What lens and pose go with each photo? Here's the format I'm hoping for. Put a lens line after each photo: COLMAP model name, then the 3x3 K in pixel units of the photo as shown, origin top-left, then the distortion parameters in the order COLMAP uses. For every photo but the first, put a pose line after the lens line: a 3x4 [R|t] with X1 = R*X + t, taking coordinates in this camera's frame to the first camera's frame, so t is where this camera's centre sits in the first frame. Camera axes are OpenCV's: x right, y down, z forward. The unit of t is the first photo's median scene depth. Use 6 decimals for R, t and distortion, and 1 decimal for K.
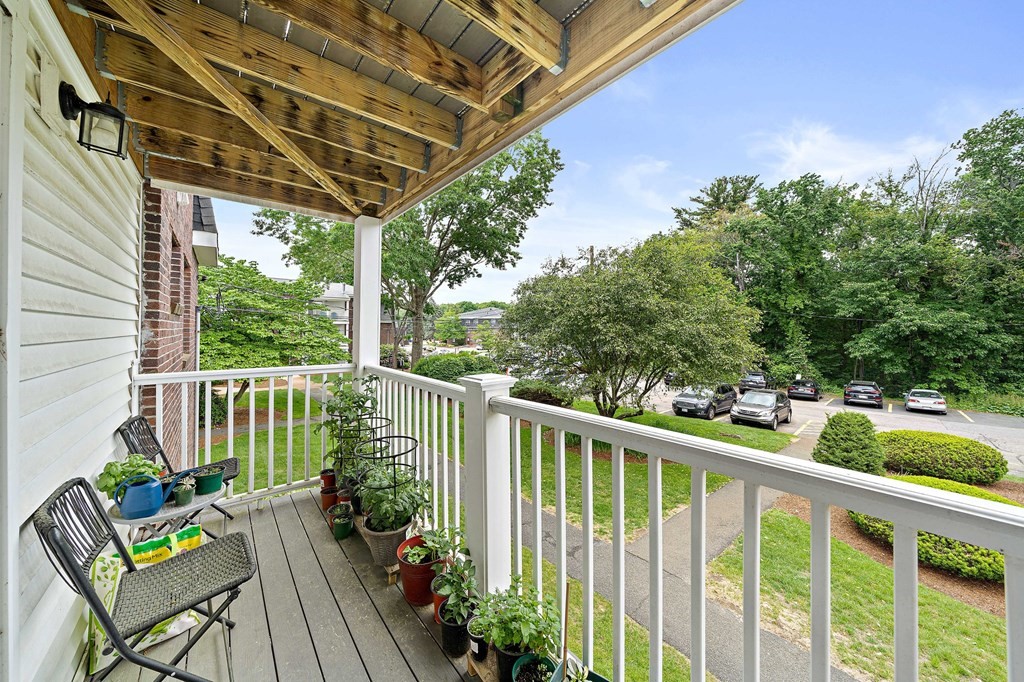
lens RADIAL K [[357.8, 0, 518.1], [0, 357.8, 331.3], [0, 0, 1]] dist [-0.001857, -0.000246]
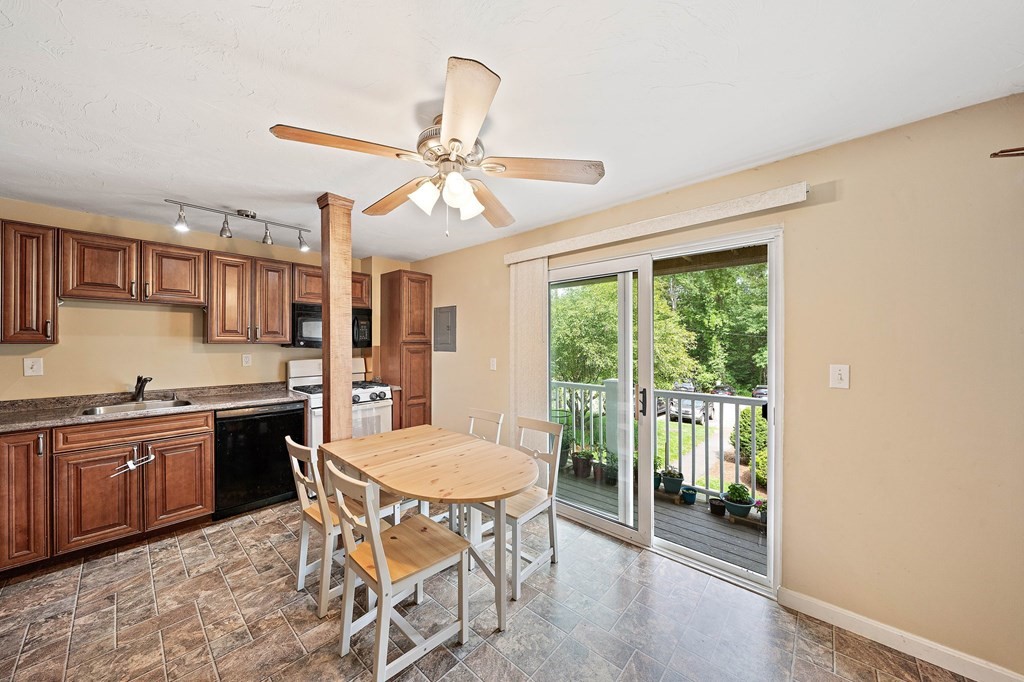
lens RADIAL K [[357.8, 0, 513.8], [0, 357.8, 342.0], [0, 0, 1]] dist [-0.001857, -0.000246]
pose [[0.988991, 0.000906, 0.147971, -0.079688], [-0.000723, 0.999999, -0.001285, -0.009284], [-0.147972, 0.001164, 0.988991, -0.093435]]
